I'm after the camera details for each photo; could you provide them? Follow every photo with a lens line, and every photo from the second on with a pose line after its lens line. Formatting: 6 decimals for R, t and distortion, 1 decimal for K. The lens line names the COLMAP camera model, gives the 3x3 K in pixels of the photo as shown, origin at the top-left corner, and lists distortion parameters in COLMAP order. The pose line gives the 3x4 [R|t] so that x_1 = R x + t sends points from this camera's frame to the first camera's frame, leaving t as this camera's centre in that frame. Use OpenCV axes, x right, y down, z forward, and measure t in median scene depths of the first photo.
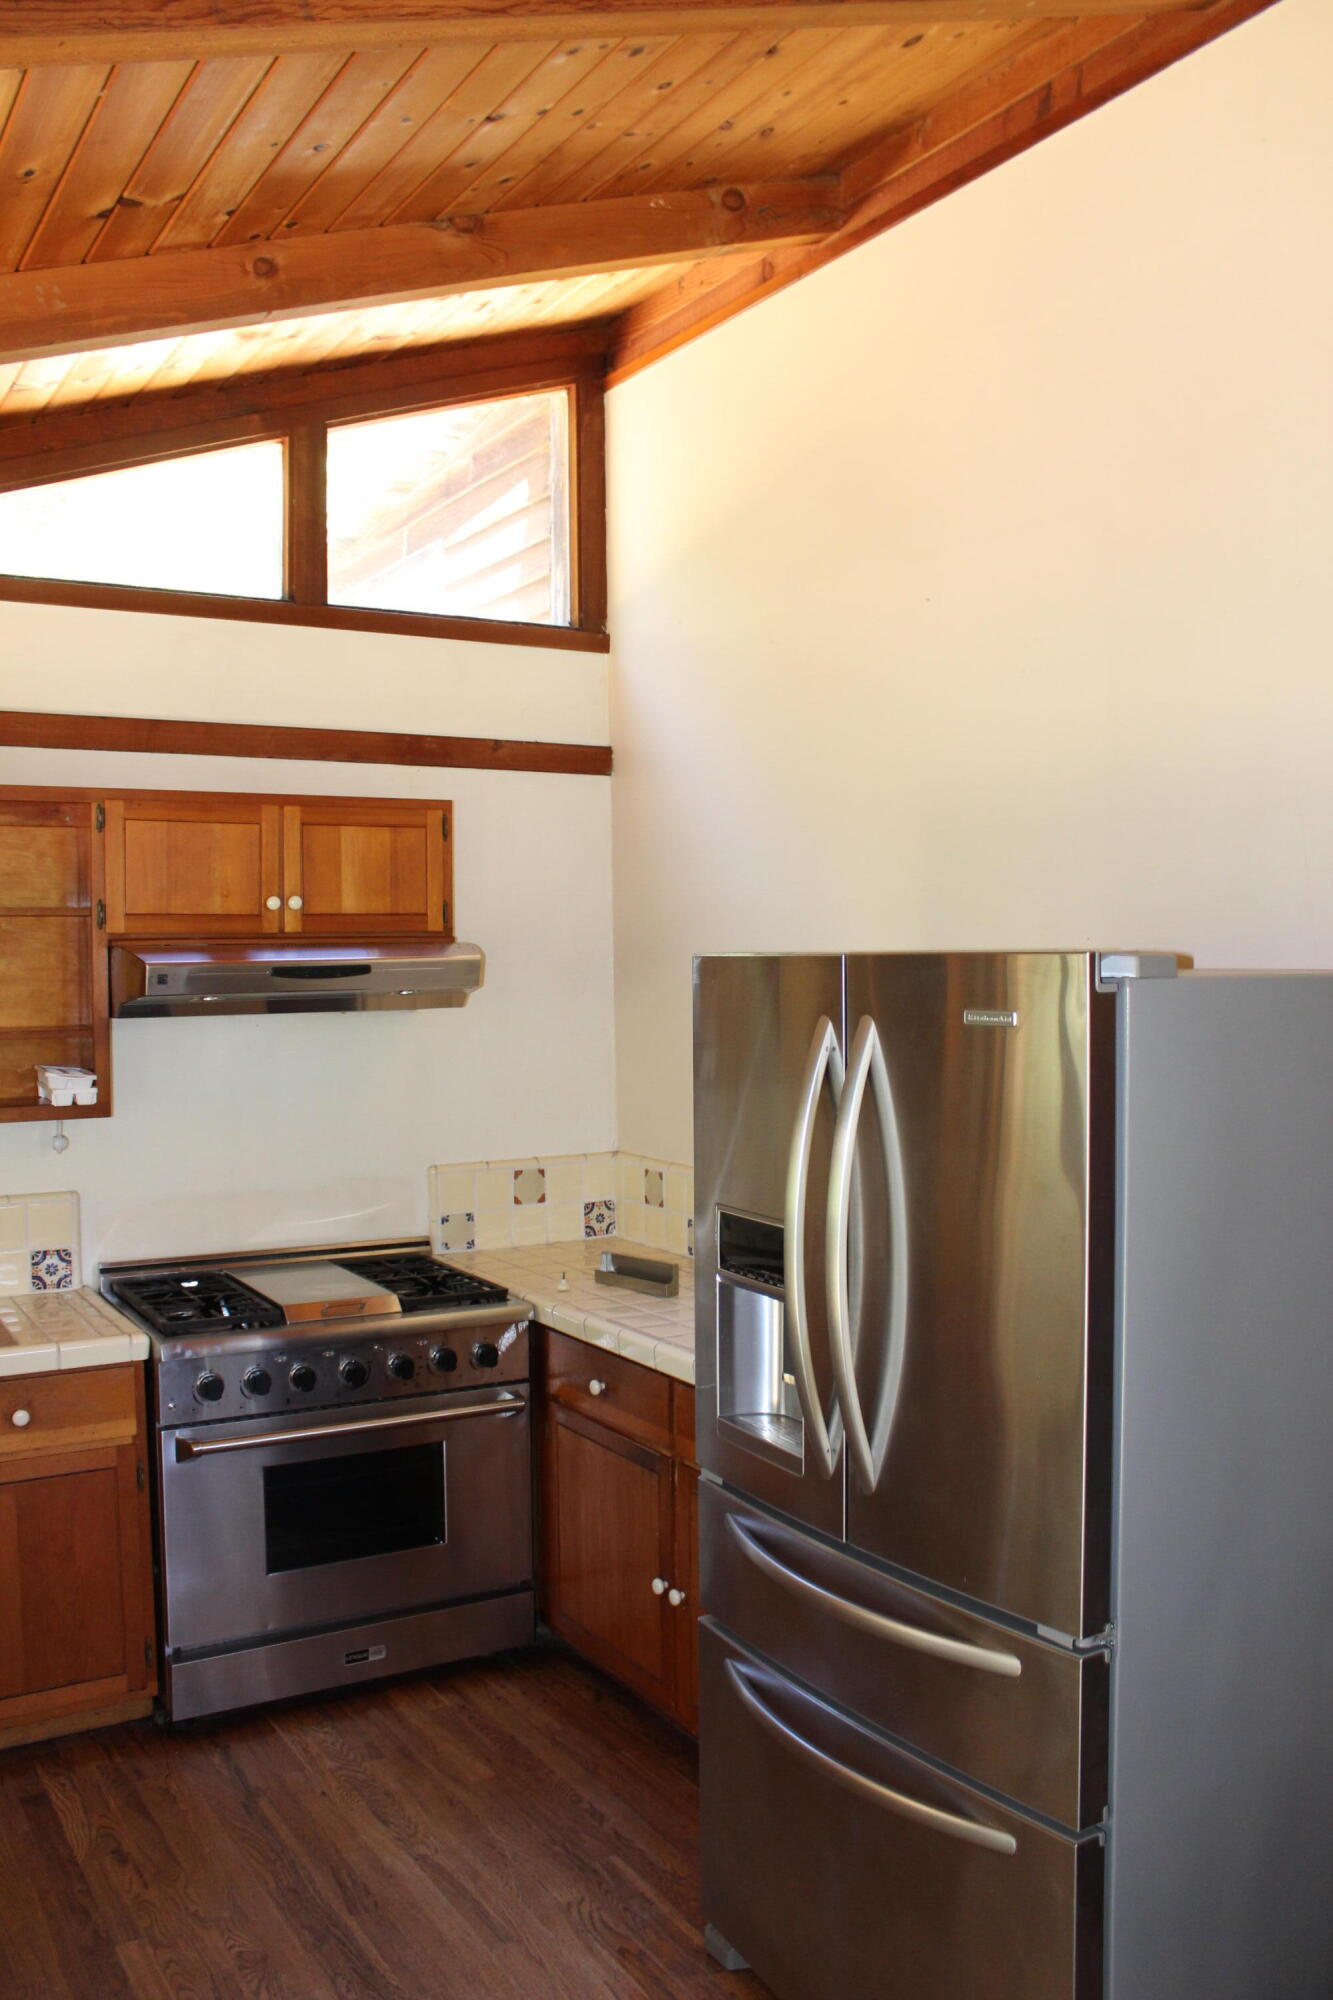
lens RADIAL K [[1676.1, 0, 670.8], [0, 1676.1, 1016.5], [0, 0, 1]] dist [-0.160107, 0.158184]
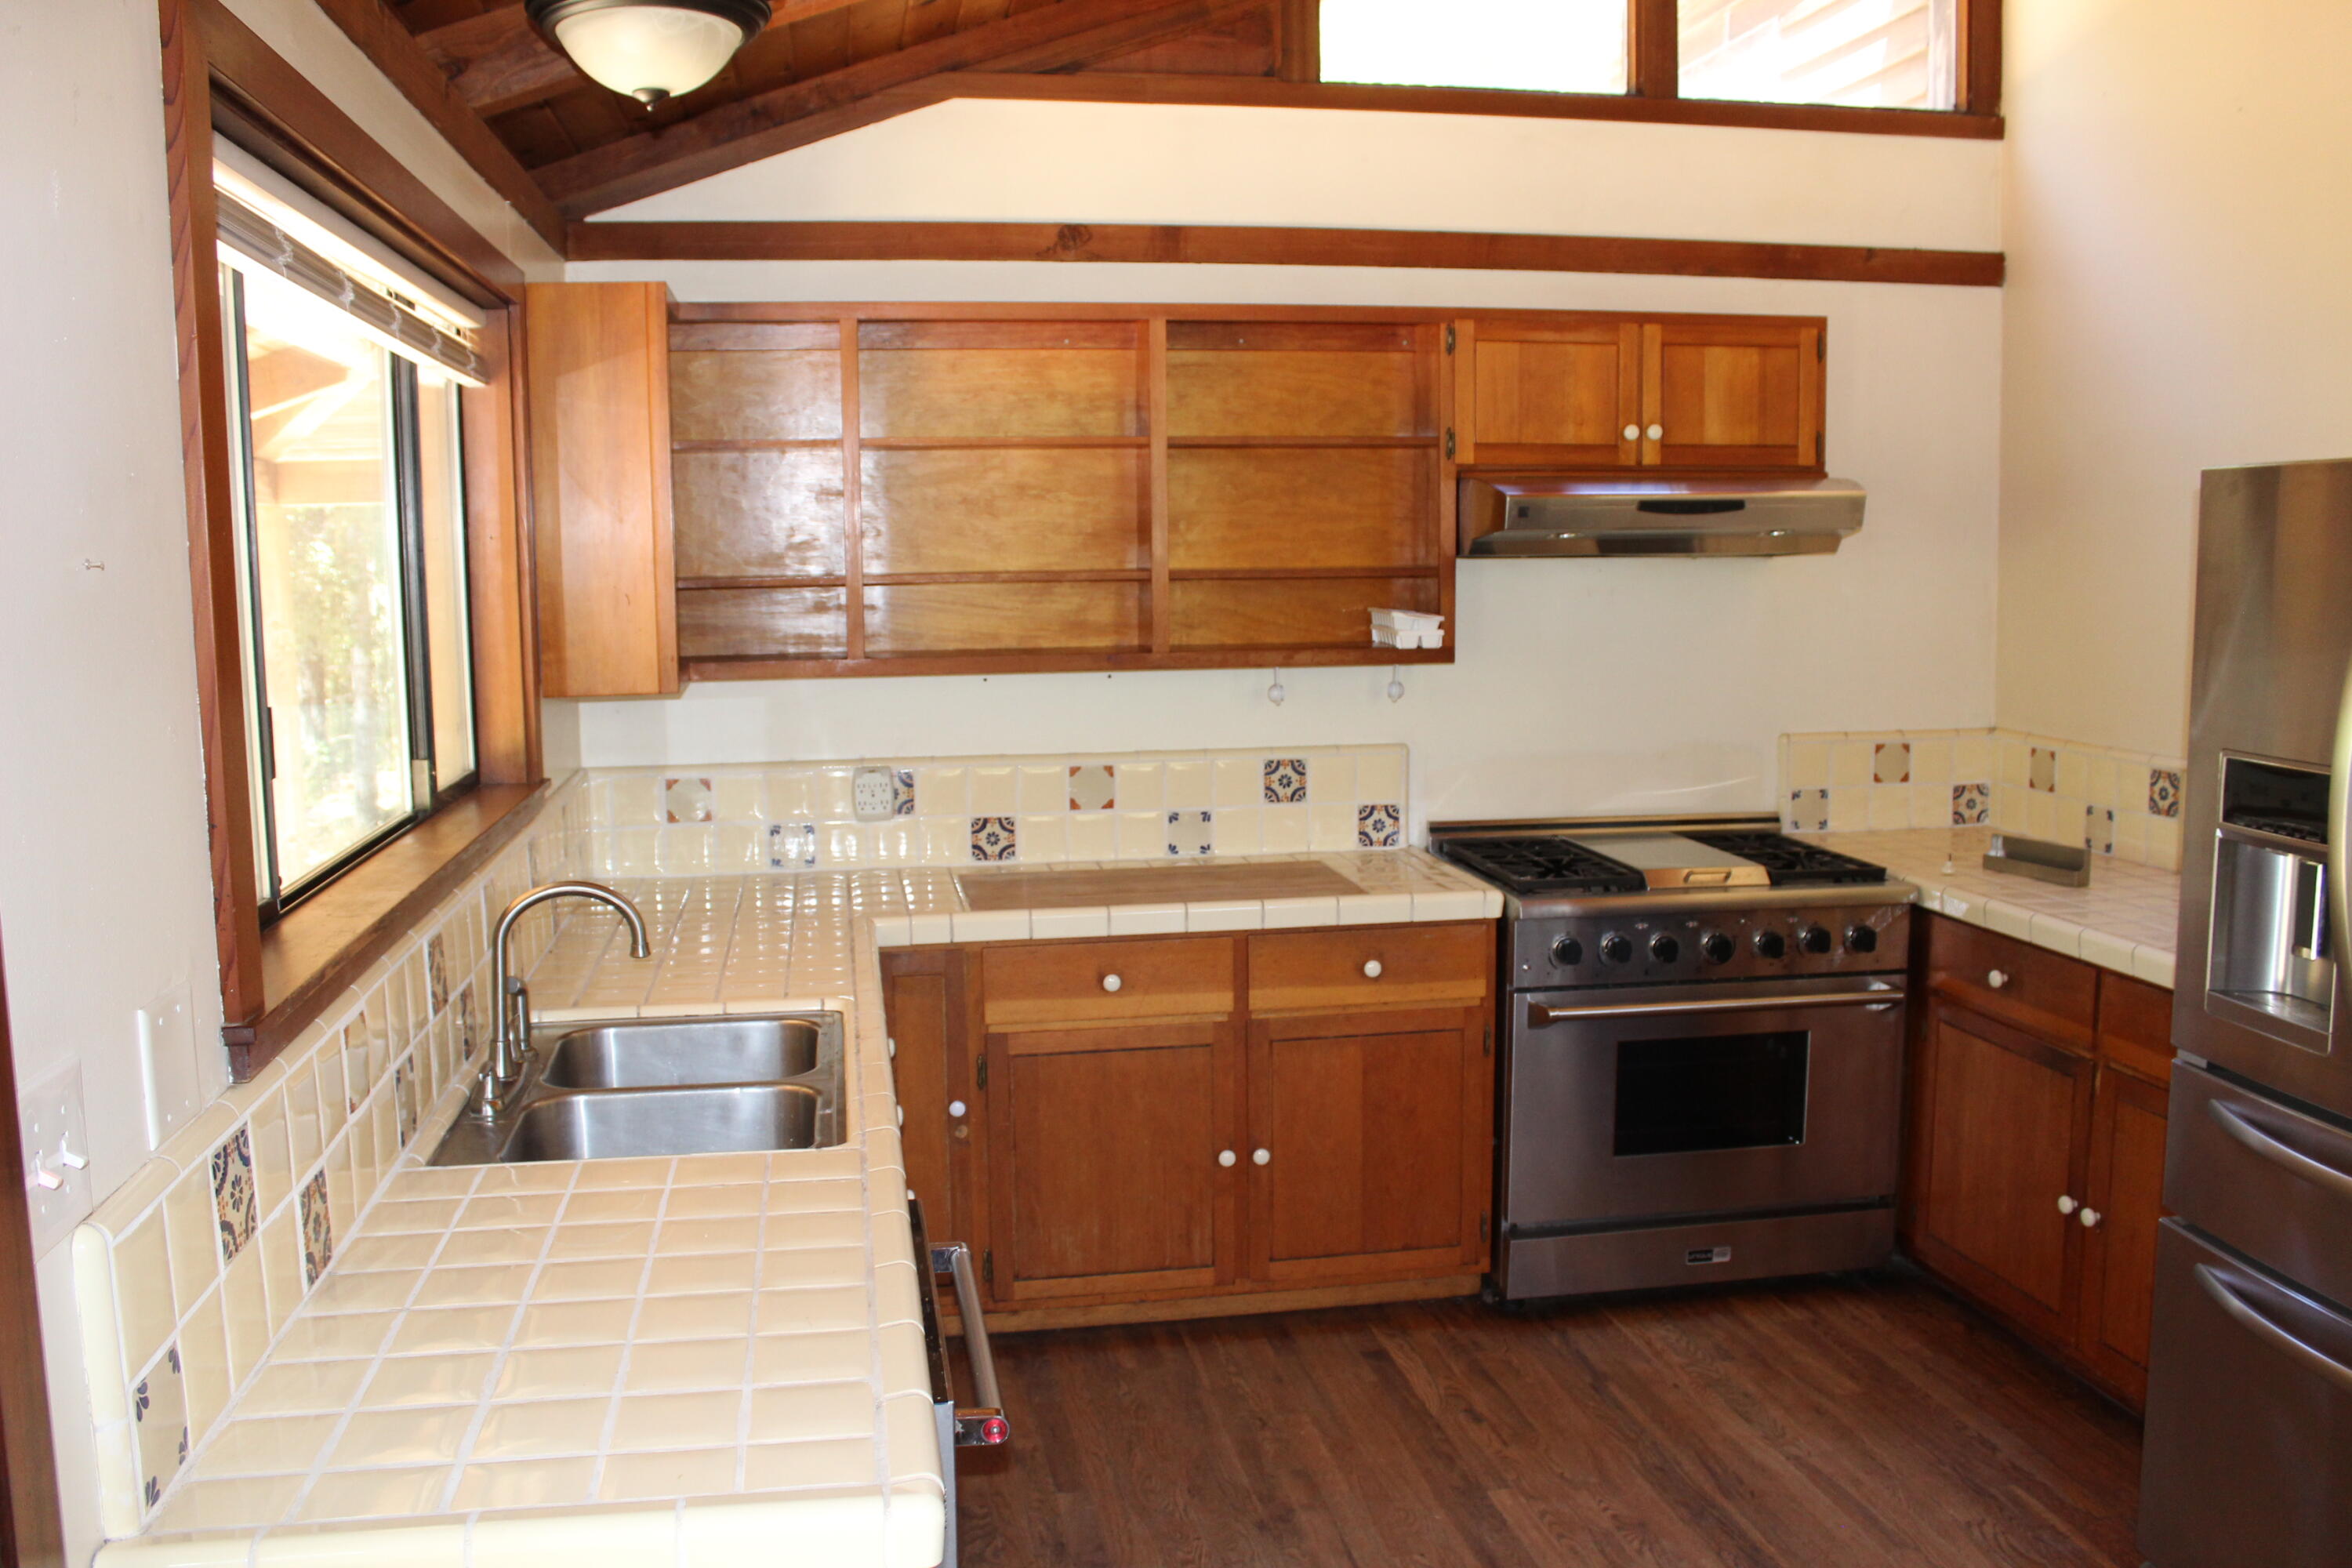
lens RADIAL K [[1971.1, 0, 1164.6], [0, 1971.1, 789.6], [0, 0, 1]] dist [-0.160107, 0.158184]
pose [[0.932110, 0.043906, -0.359503, -0.093098], [-0.011595, 0.995733, 0.091546, 0.033805], [0.361988, -0.081163, 0.928643, -0.099815]]
